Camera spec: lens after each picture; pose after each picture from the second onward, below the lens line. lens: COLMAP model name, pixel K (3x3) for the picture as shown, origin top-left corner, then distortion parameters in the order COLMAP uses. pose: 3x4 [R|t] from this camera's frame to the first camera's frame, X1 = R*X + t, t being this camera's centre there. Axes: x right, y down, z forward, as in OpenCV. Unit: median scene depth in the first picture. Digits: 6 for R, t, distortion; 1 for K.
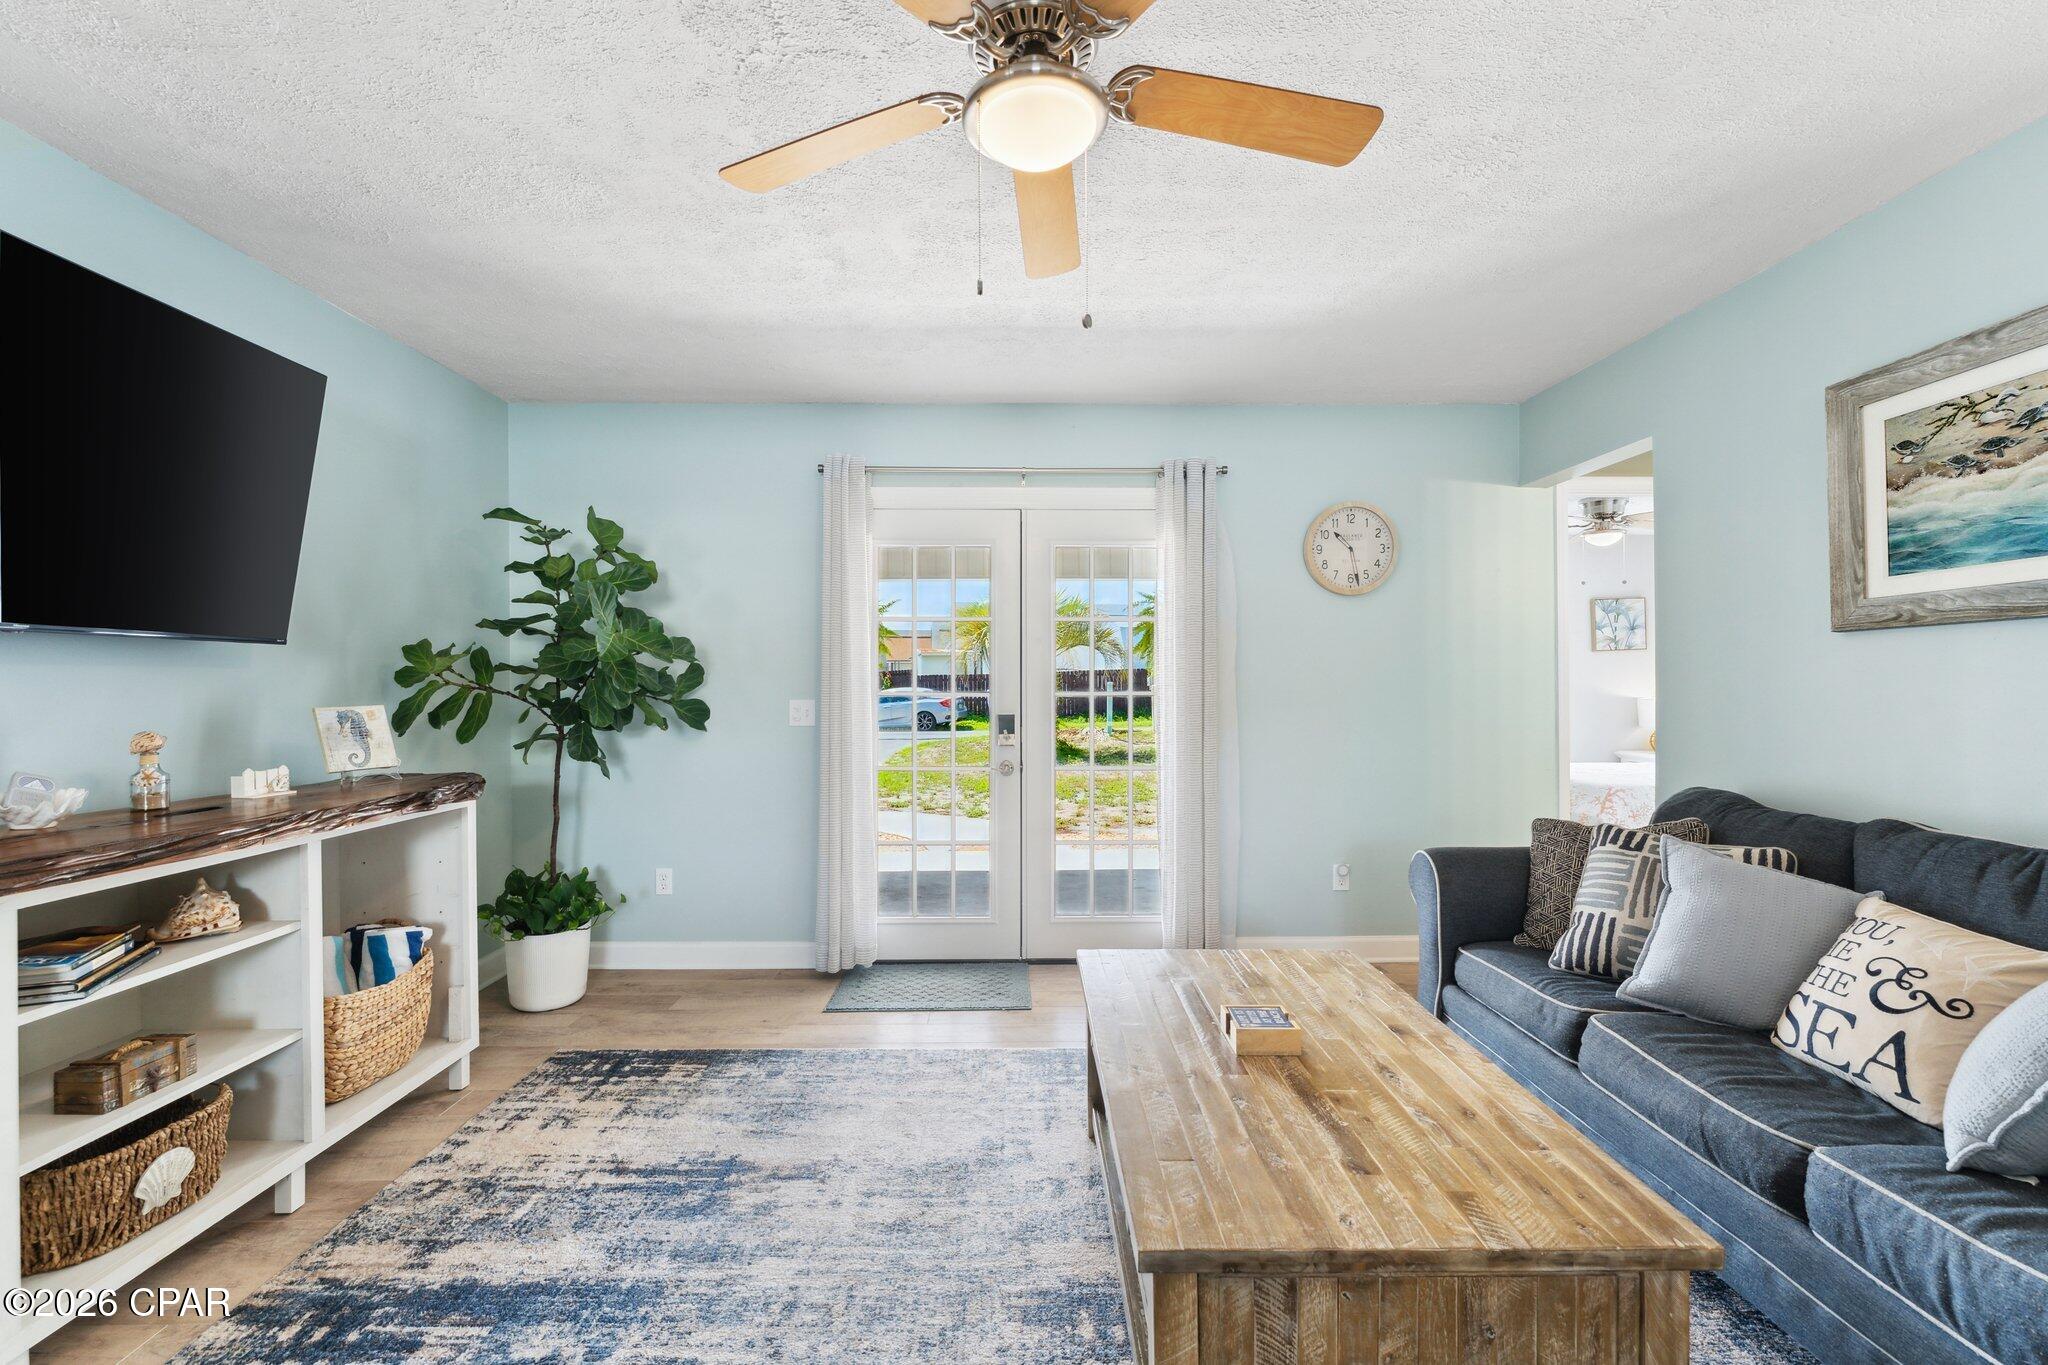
lens RADIAL K [[866.3, 0, 1018.4], [0, 866.3, 686.7], [0, 0, 1]] dist [-0.001043, -0.000778]
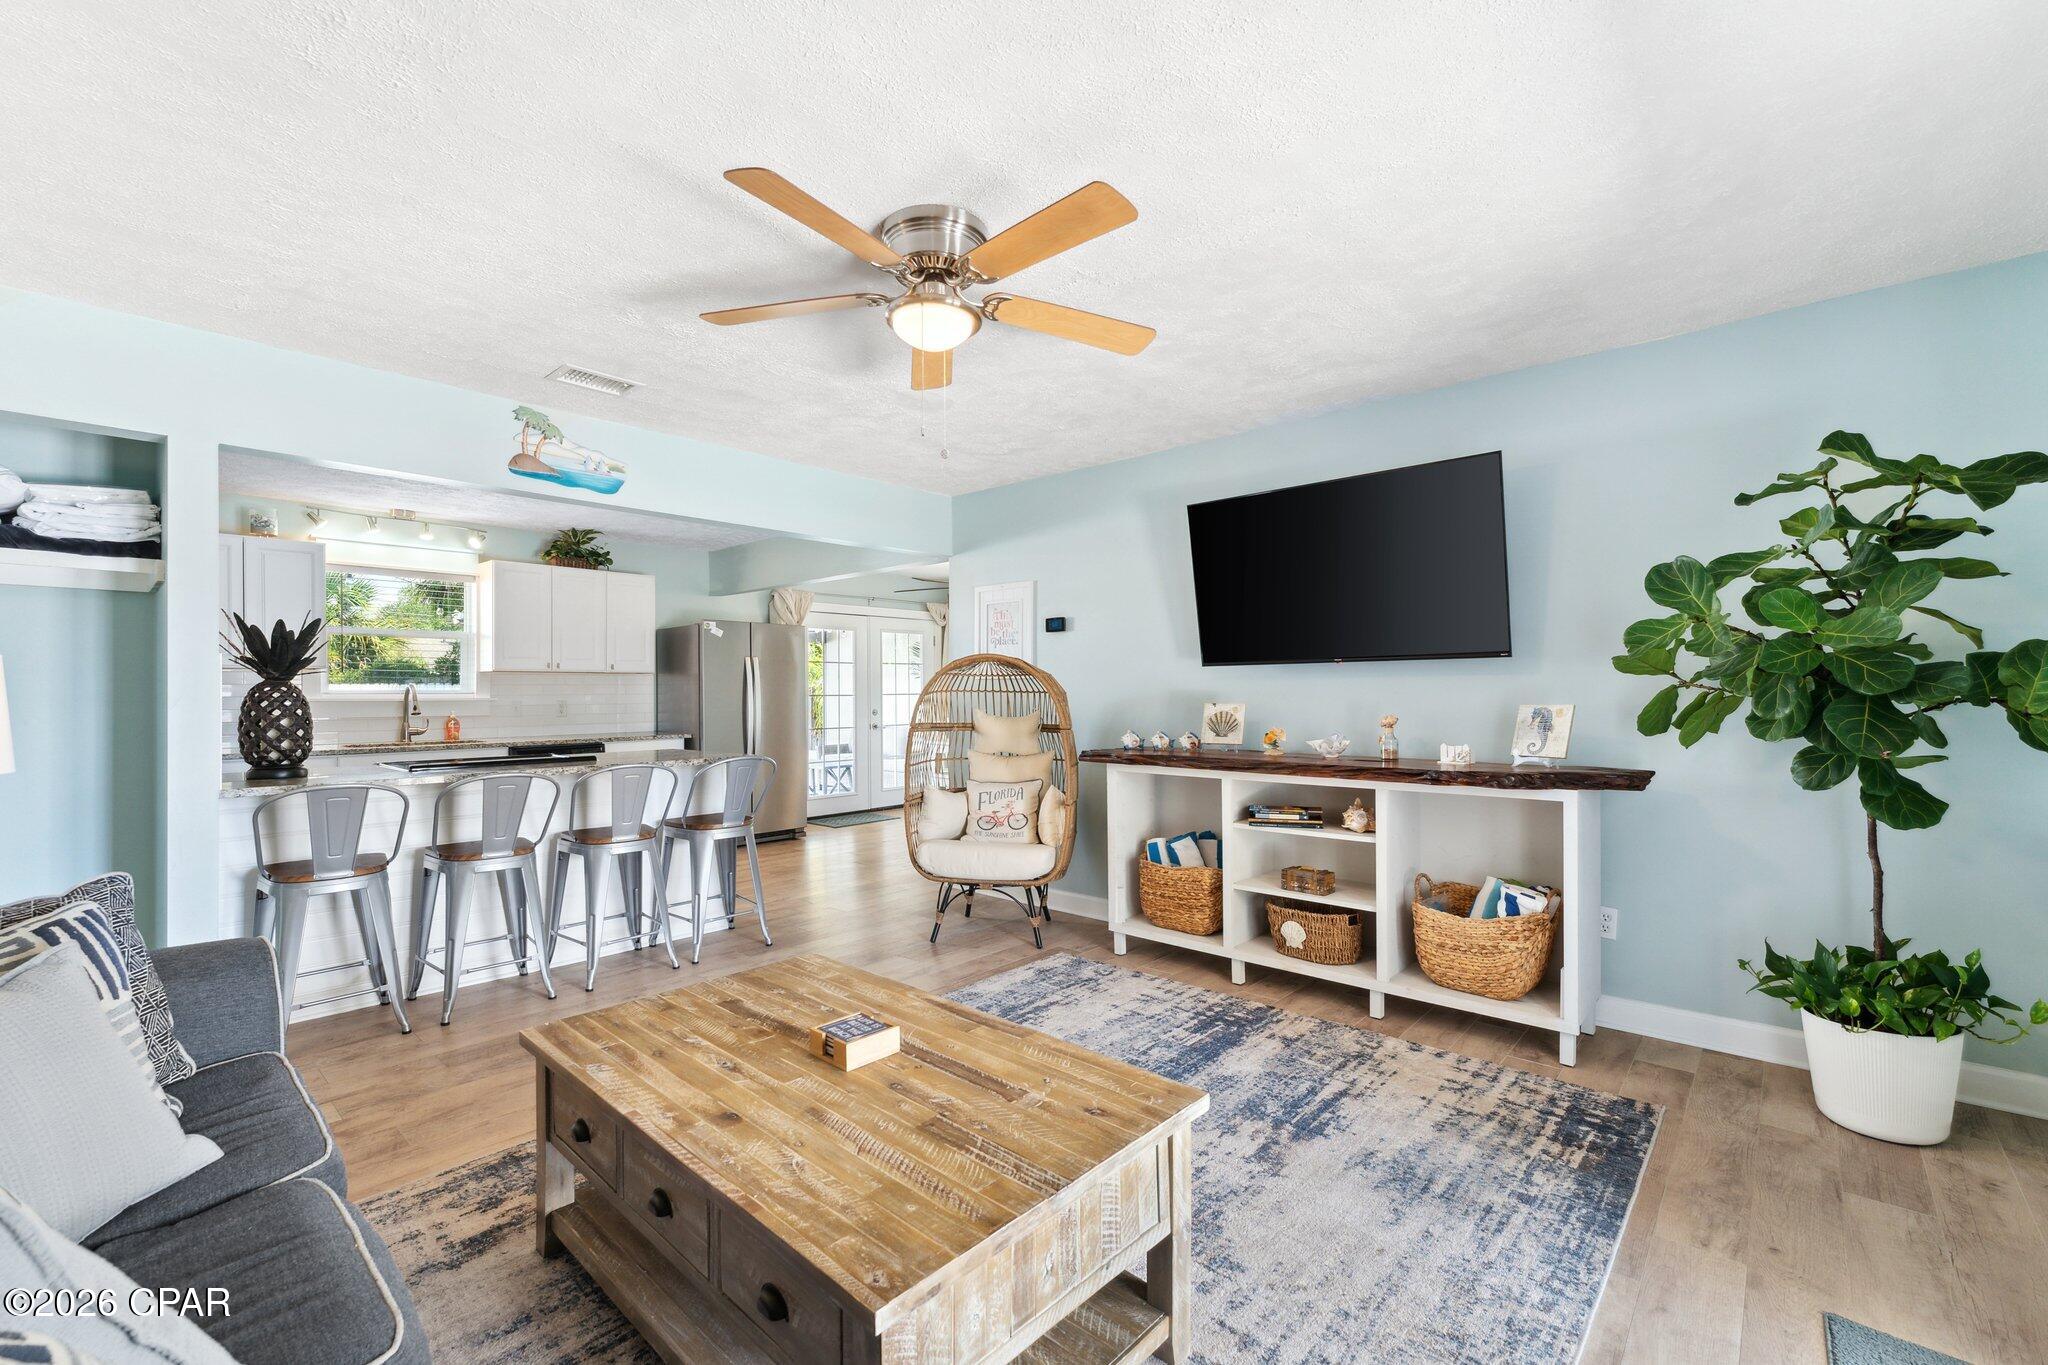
lens RADIAL K [[866.3, 0, 1018.4], [0, 866.3, 686.7], [0, 0, 1]] dist [-0.001043, -0.000778]
pose [[-0.680683, 0.004191, -0.732566, 0.746155], [0.007613, 0.999970, -0.001352, -0.007412], [0.732538, -0.006497, -0.680695, 1.543227]]
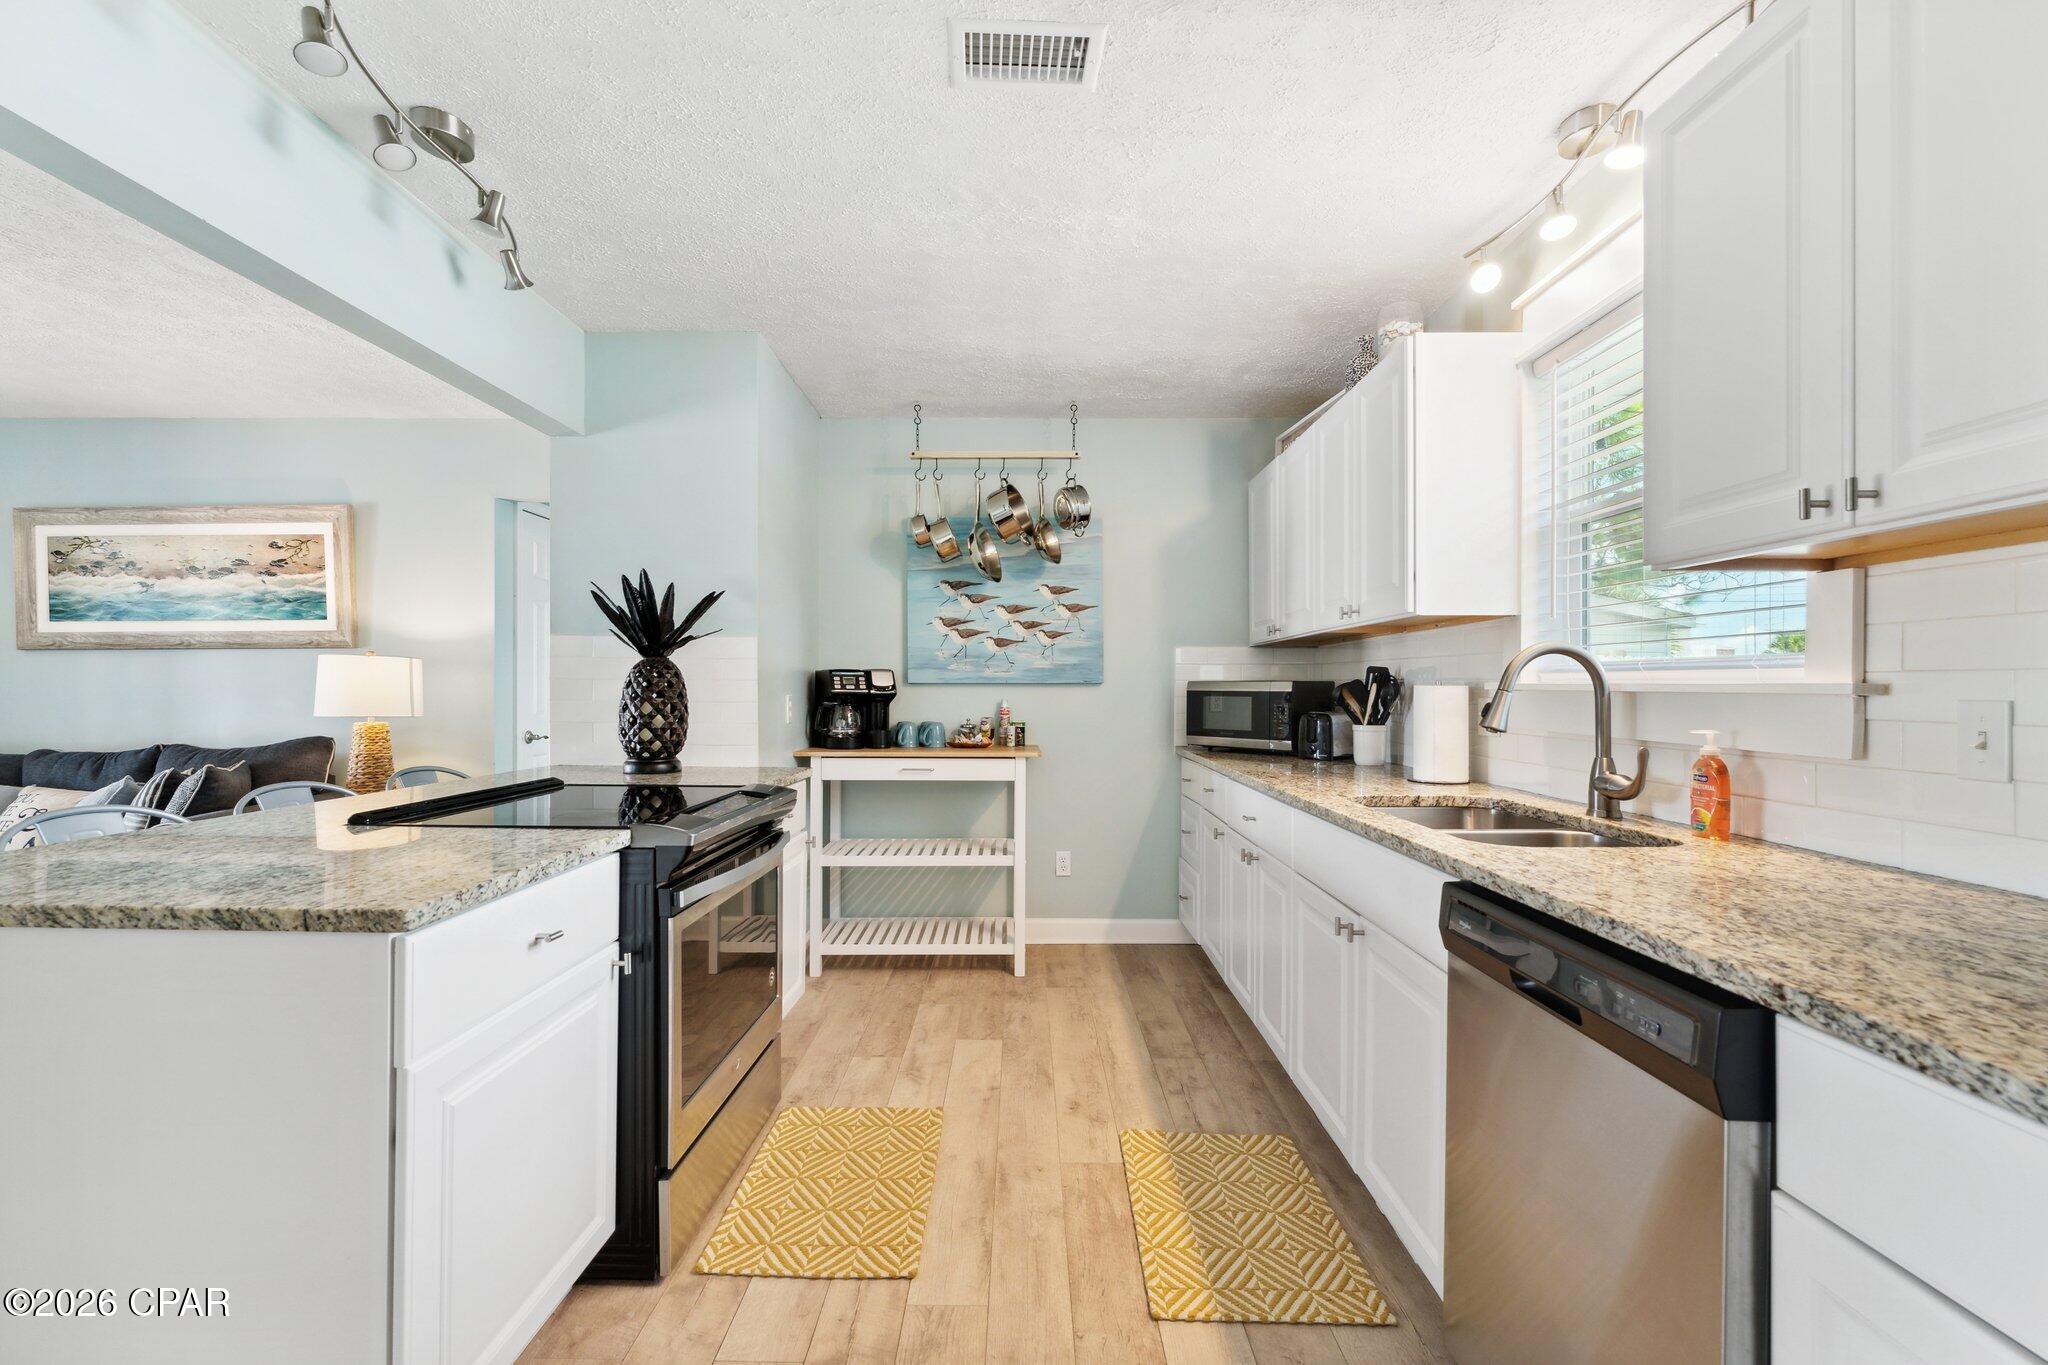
lens RADIAL K [[893.5, 0, 1014.0], [0, 893.5, 690.1], [0, 0, 1]] dist [-0.003174, -0.000267]
pose [[0.023866, 0.002496, 0.999712, -0.885008], [-0.001732, 0.999995, -0.002455, 0.020614], [-0.999714, -0.001673, 0.023871, -1.160785]]
